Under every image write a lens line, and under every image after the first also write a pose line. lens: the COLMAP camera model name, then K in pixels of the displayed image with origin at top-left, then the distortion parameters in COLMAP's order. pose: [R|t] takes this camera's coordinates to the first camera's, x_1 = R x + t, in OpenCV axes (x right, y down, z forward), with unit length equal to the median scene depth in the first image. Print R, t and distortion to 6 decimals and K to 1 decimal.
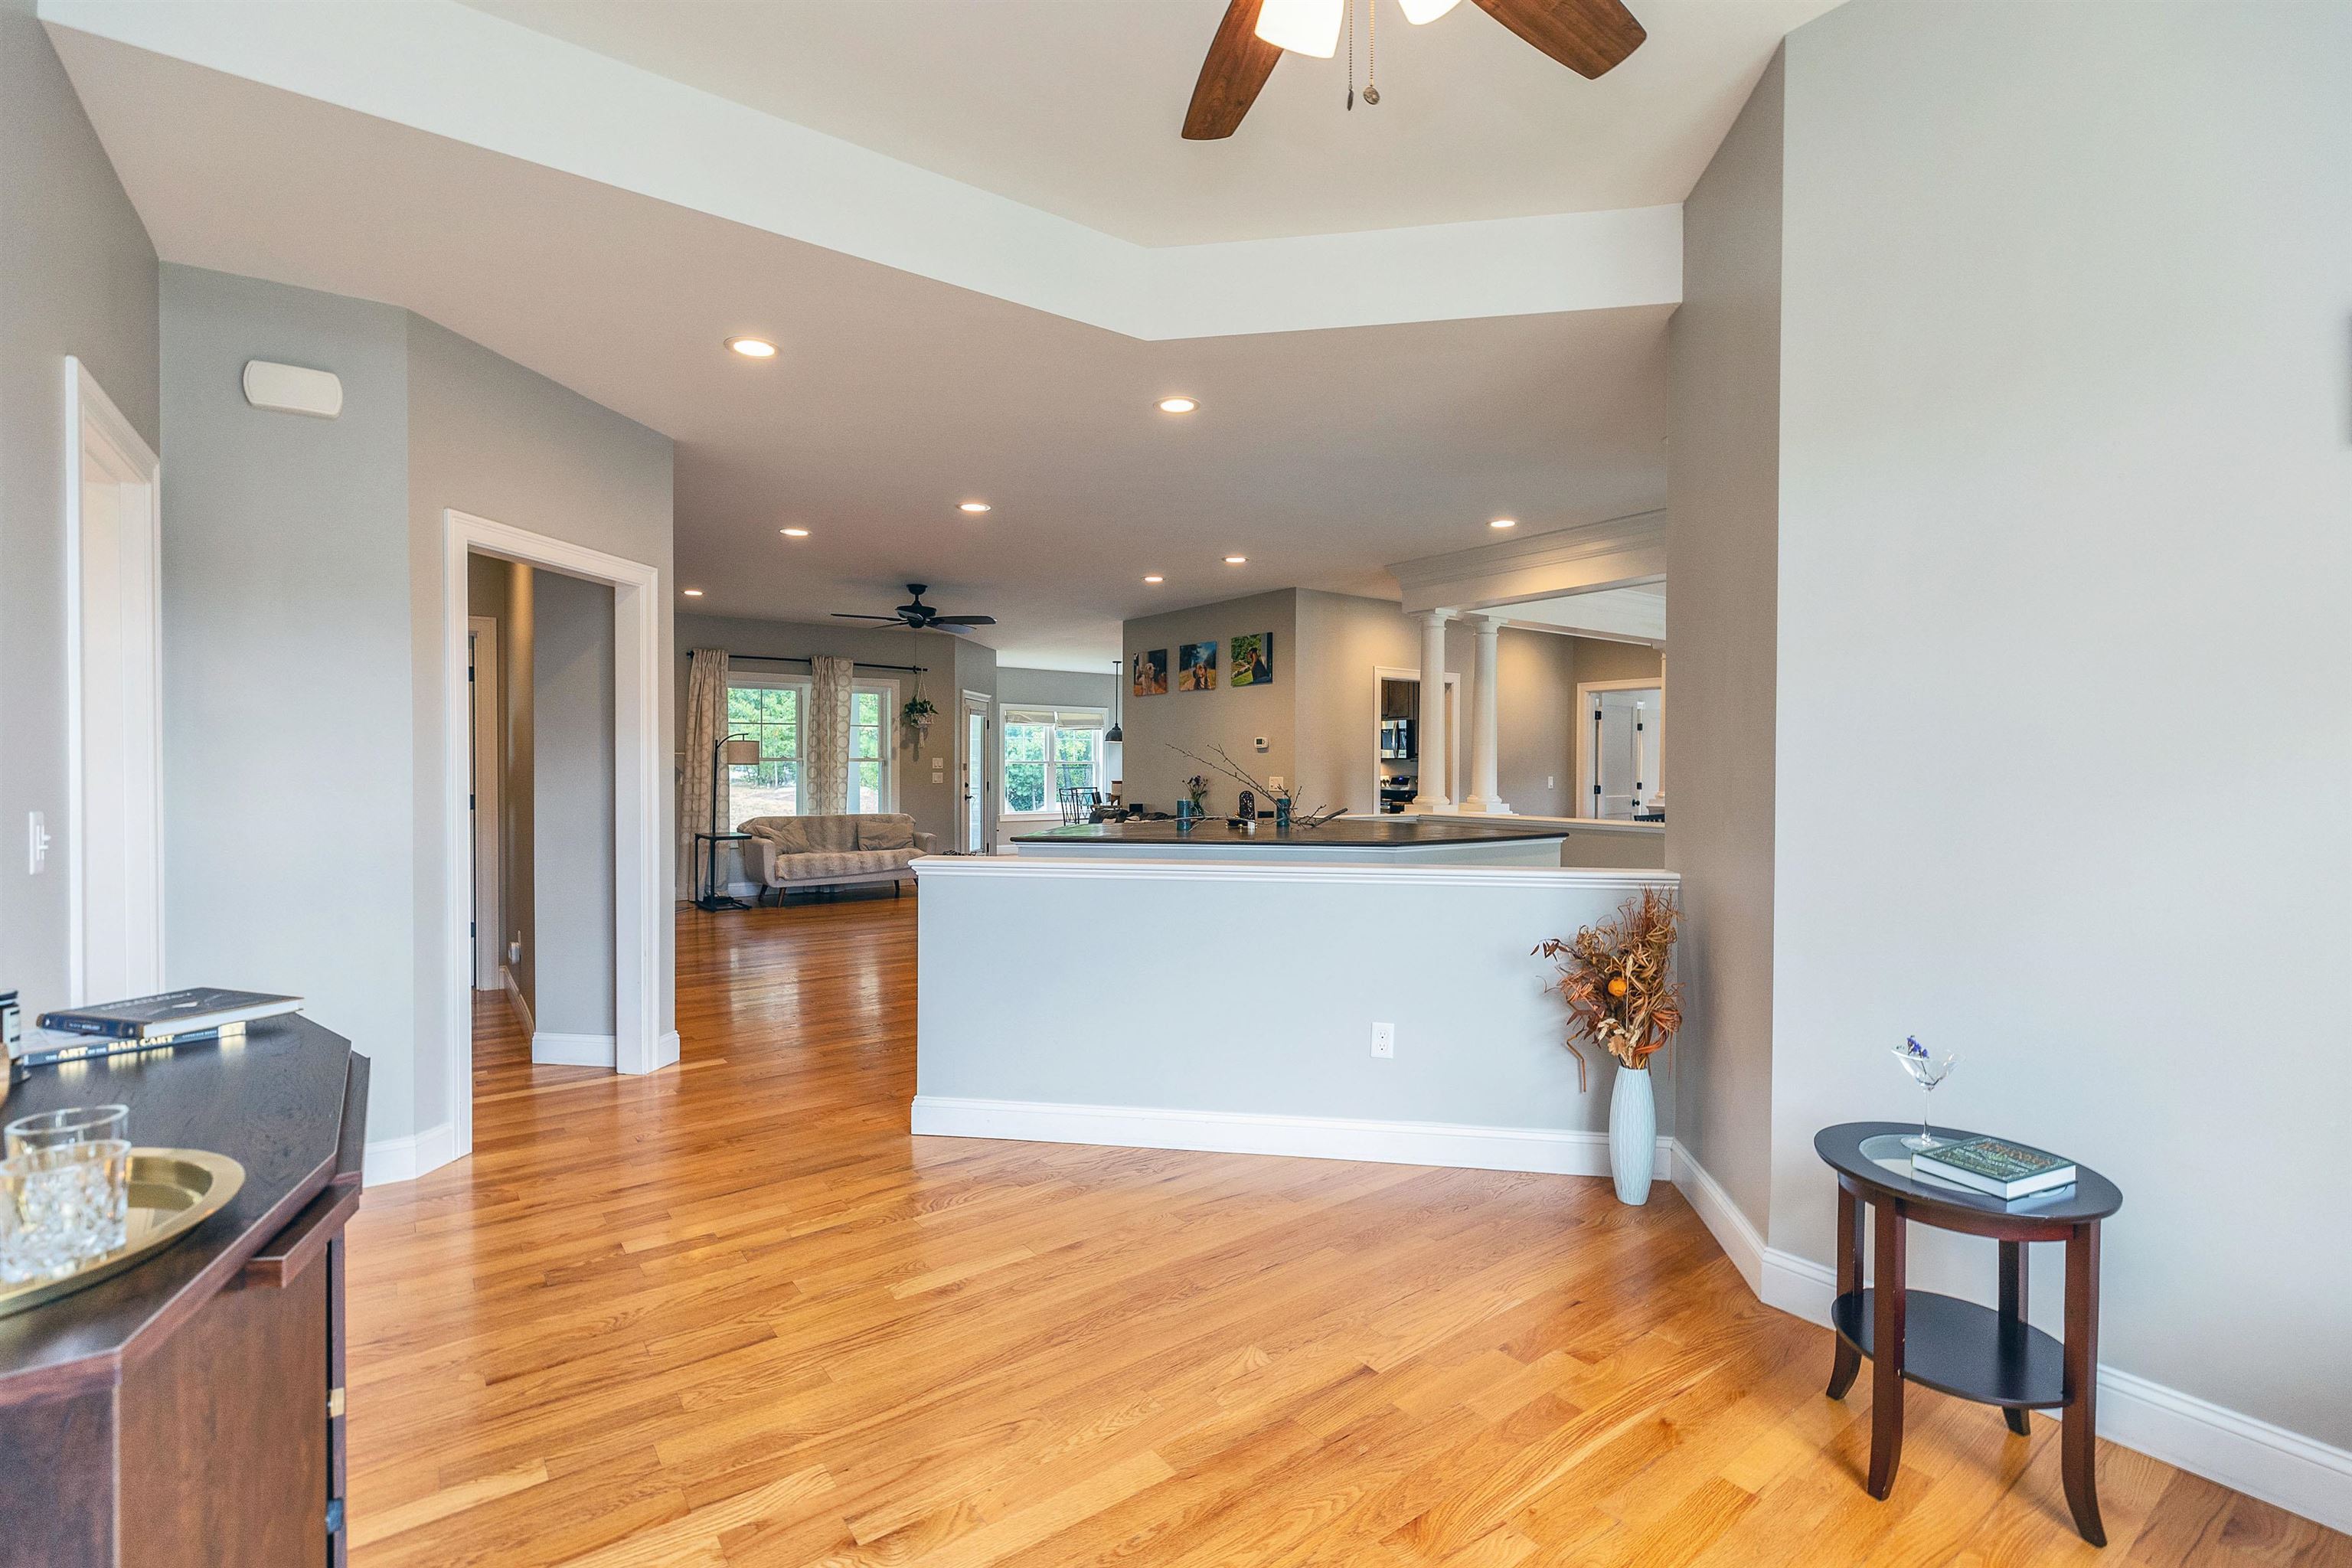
lens RADIAL K [[1067.2, 0, 1176.0], [0, 1067.2, 784.0], [0, 0, 1]] dist [-0.001856, -0.000361]
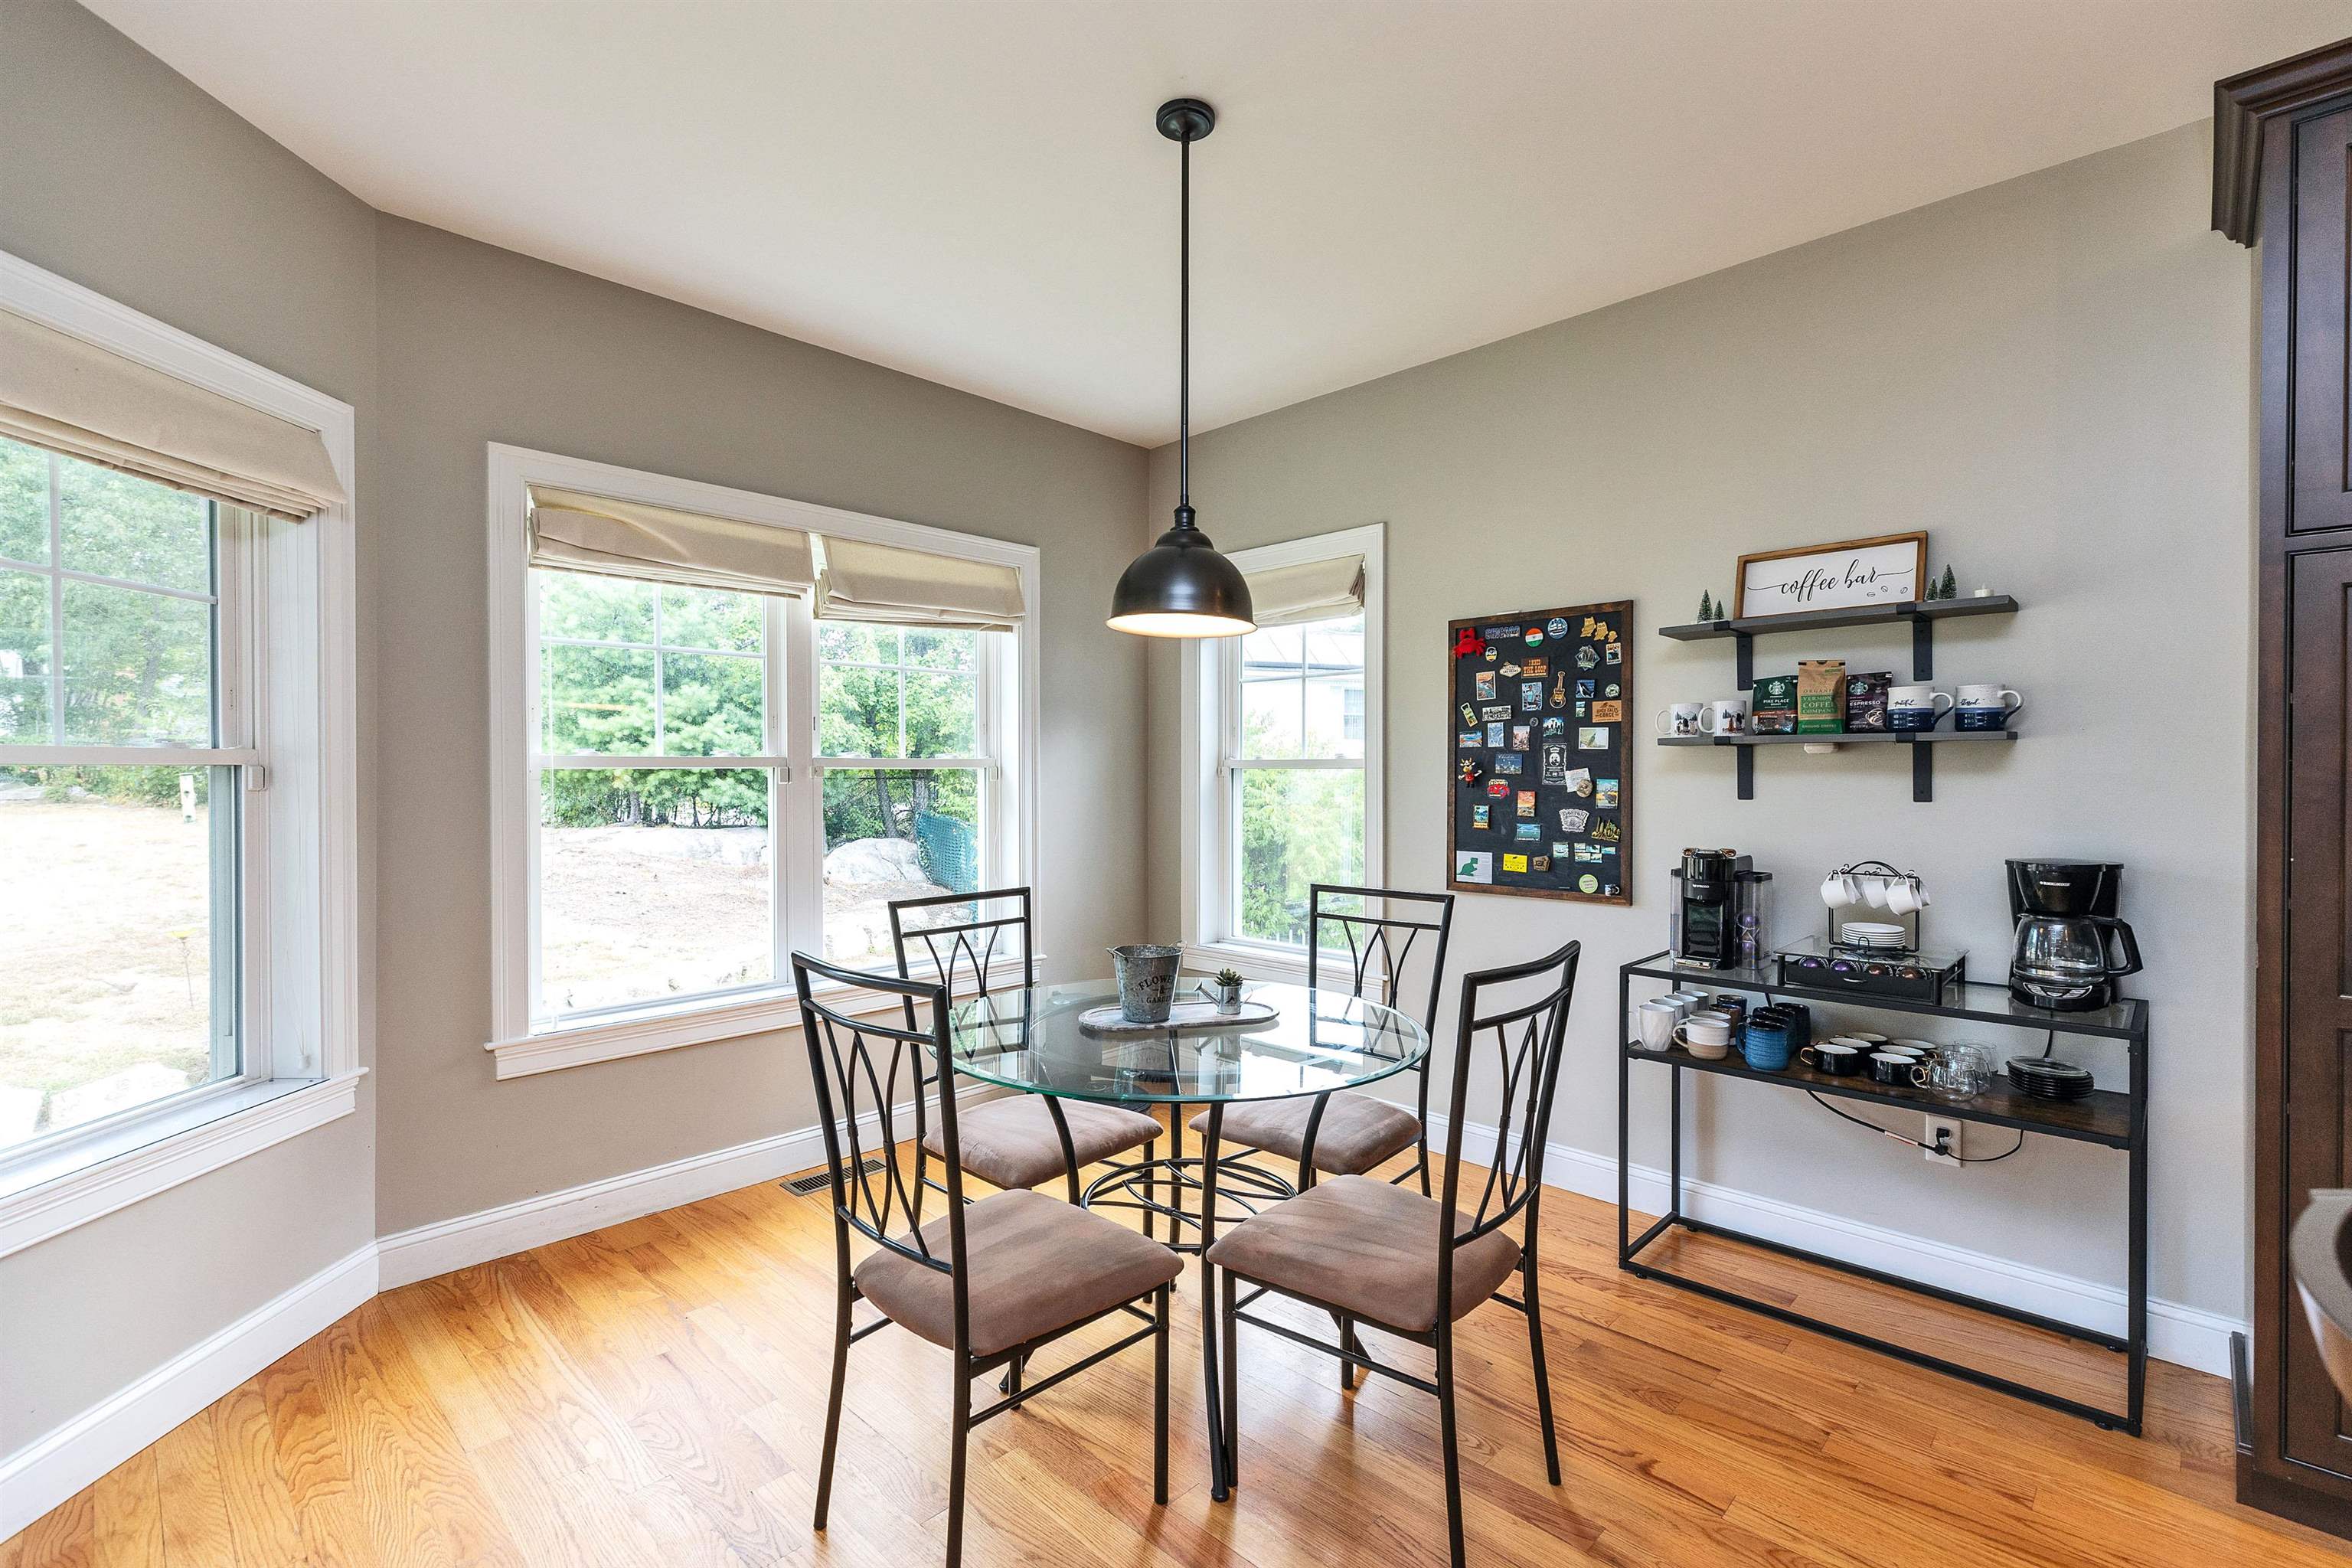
lens RADIAL K [[1056.9, 0, 1187.2], [0, 1056.9, 781.4], [0, 0, 1]] dist [-0.001054, -0.000024]
pose [[0.985469, -0.003904, 0.169811, -0.076329], [0.005734, 0.999931, -0.010286, -0.014384], [-0.169759, 0.011110, 0.985423, 0.791303]]
